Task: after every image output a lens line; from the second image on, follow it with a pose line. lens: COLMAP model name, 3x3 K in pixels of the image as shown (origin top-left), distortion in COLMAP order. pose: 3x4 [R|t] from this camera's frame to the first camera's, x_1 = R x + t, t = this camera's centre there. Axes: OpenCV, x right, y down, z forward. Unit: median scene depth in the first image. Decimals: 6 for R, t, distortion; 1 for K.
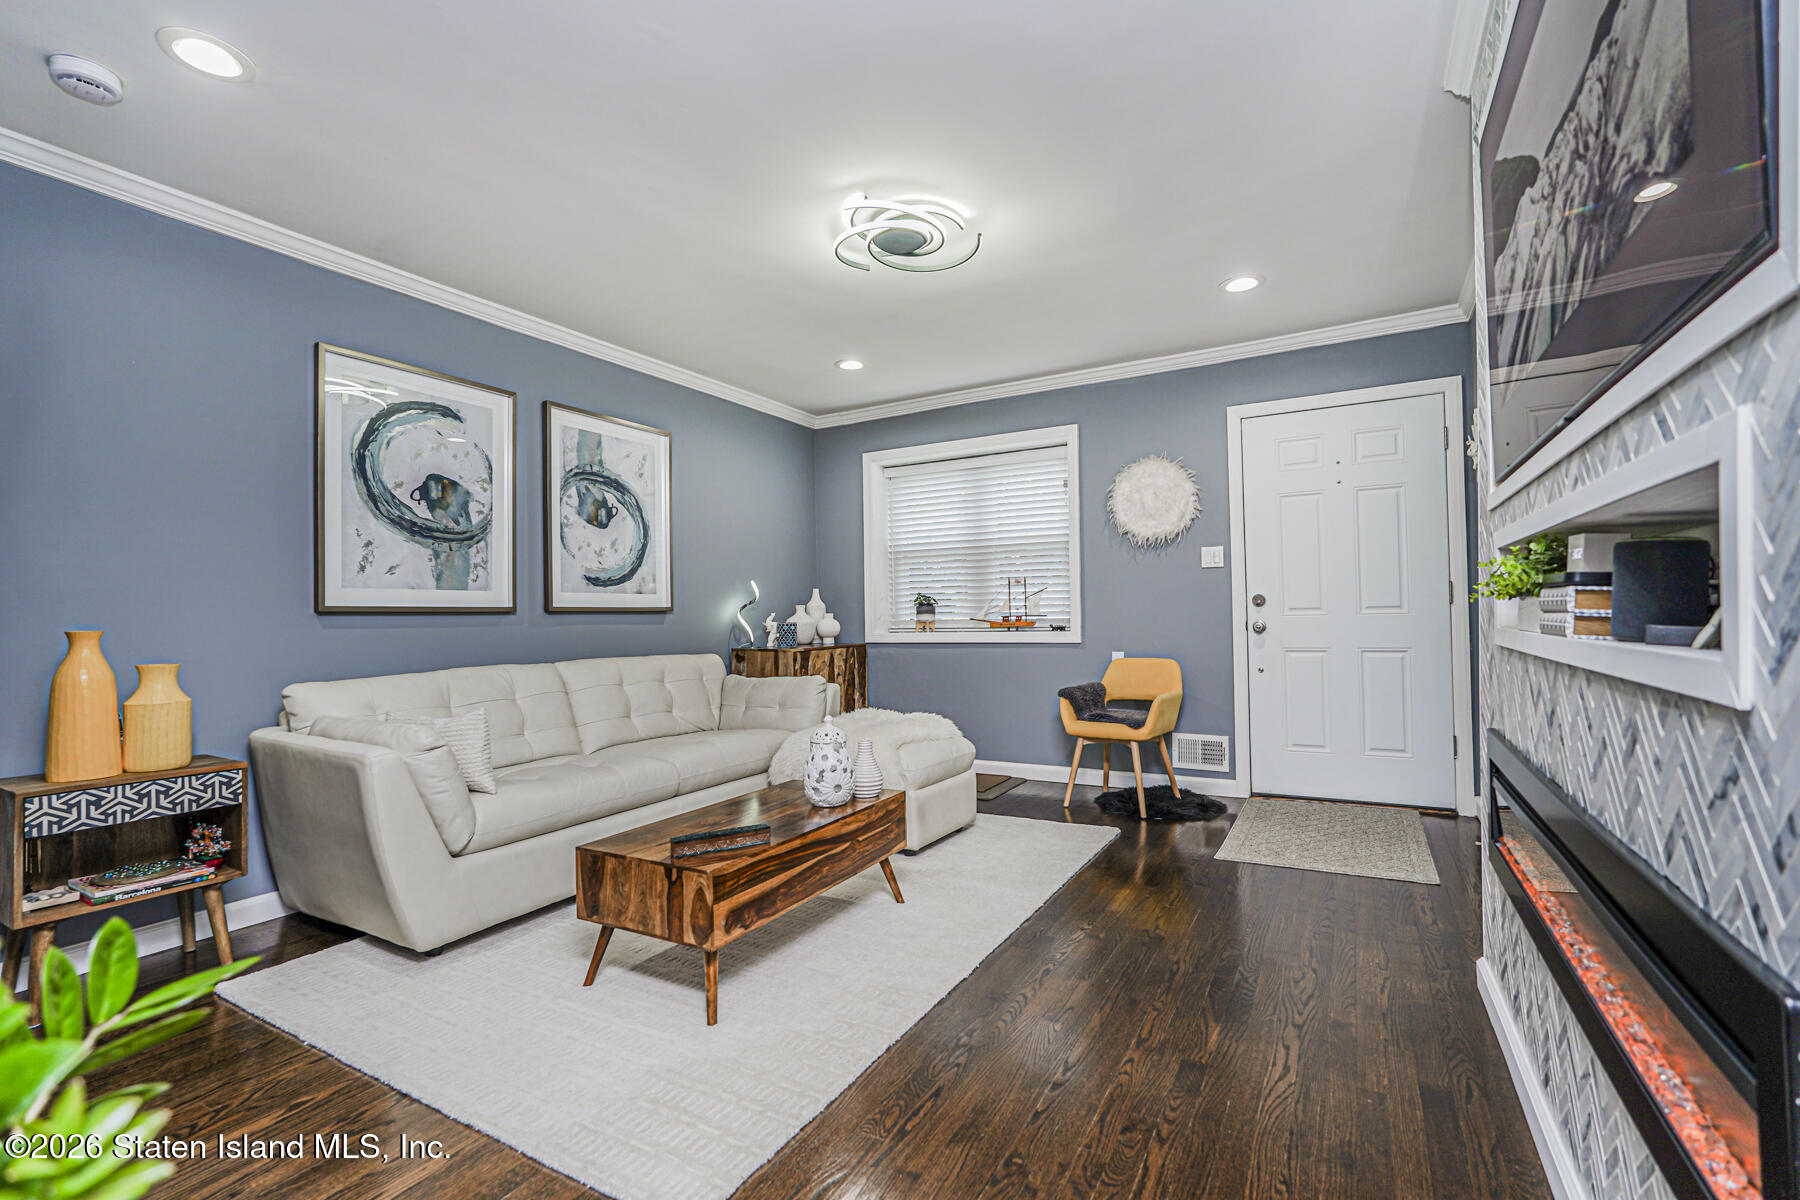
lens RADIAL K [[792.3, 0, 900.4], [0, 792.3, 607.4], [0, 0, 1]] dist [-0.016120, 0.008142]
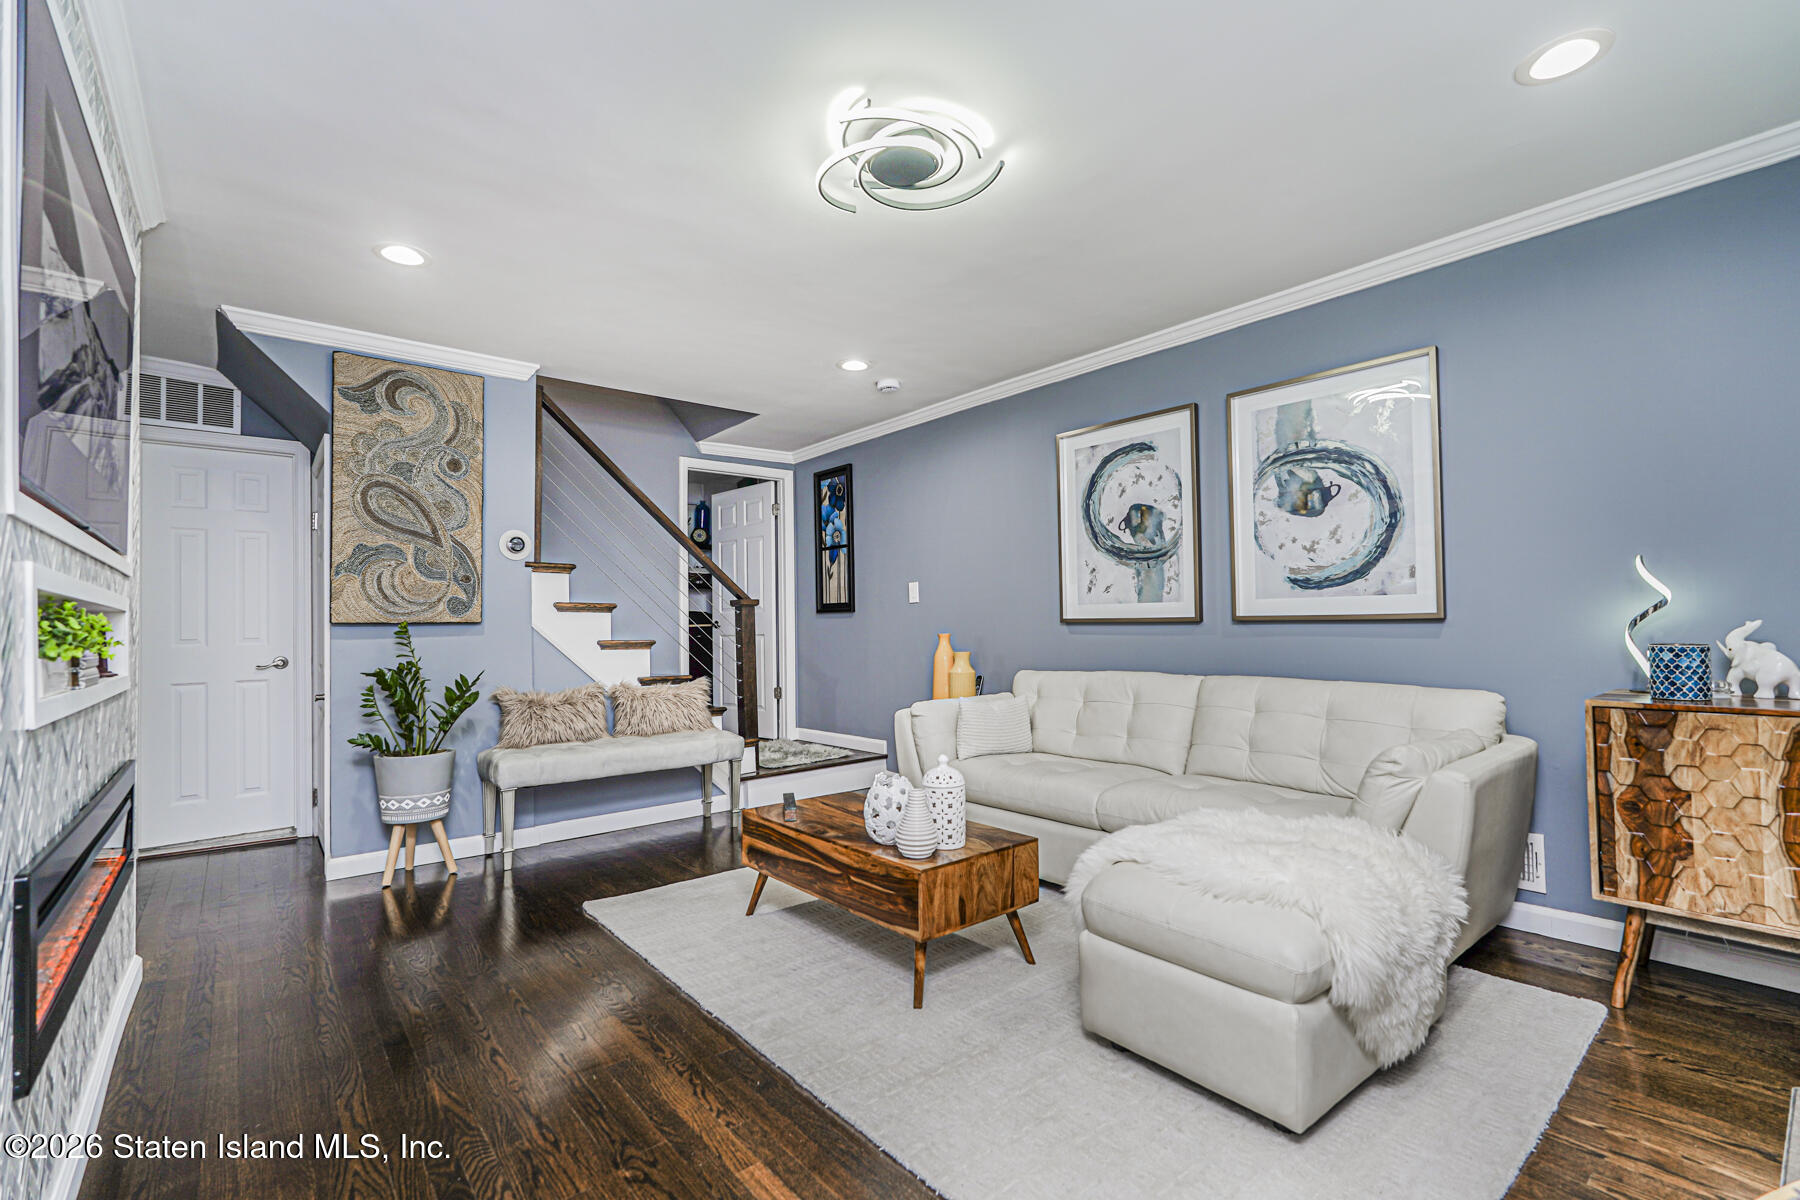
lens RADIAL K [[792.3, 0, 899.8], [0, 792.3, 602.8], [0, 0, 1]] dist [-0.016120, 0.008142]
pose [[-0.344454, -0.002726, -0.938799, 0.529137], [0.029620, 0.999466, -0.013770, -0.014313], [0.938336, -0.032550, -0.344189, 0.897934]]
